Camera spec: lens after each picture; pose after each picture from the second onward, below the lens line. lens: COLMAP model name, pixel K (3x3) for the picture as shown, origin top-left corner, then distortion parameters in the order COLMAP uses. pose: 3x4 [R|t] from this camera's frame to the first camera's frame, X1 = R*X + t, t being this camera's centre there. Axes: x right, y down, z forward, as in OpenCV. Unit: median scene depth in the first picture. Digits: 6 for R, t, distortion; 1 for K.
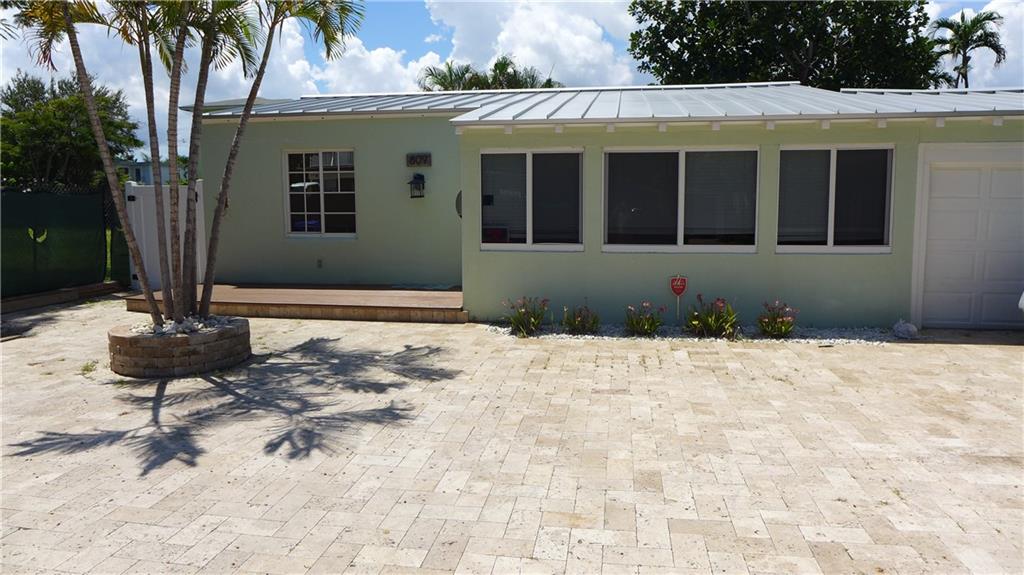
lens RADIAL K [[676.5, 0, 512.0], [0, 676.5, 287.5], [0, 0, 1]] dist [-0.013643, 0.000748]
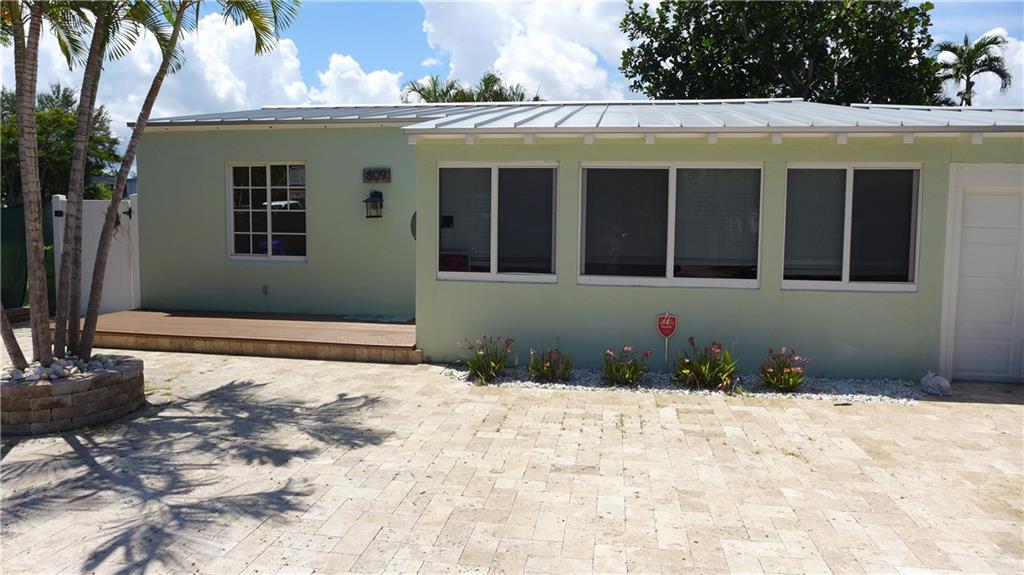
lens RADIAL K [[676.8, 0, 502.5], [0, 676.8, 290.6], [0, 0, 1]] dist [-0.035925, 0.002711]
pose [[0.999855, 0.016535, -0.003968, 0.044453], [-0.016640, 0.999460, -0.028336, -0.019843], [0.003497, 0.028398, 0.999591, 0.157176]]
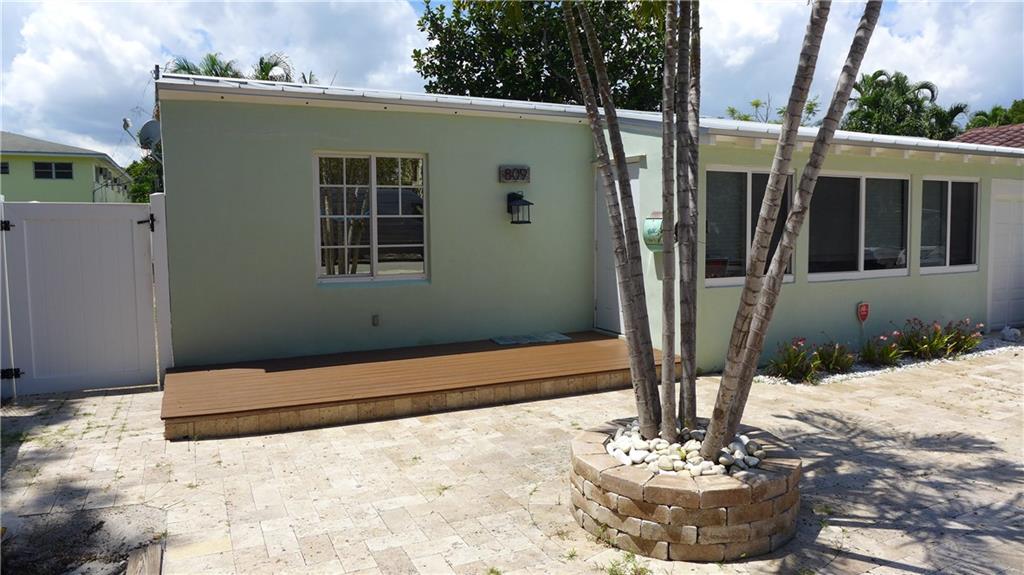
lens RADIAL K [[676.8, 0, 502.5], [0, 676.8, 290.6], [0, 0, 1]] dist [-0.035925, 0.002711]
pose [[0.823810, -0.056901, 0.564003, -0.779786], [0.076349, 0.997021, -0.010931, -0.066403], [-0.561701, 0.052066, 0.825701, 0.507406]]
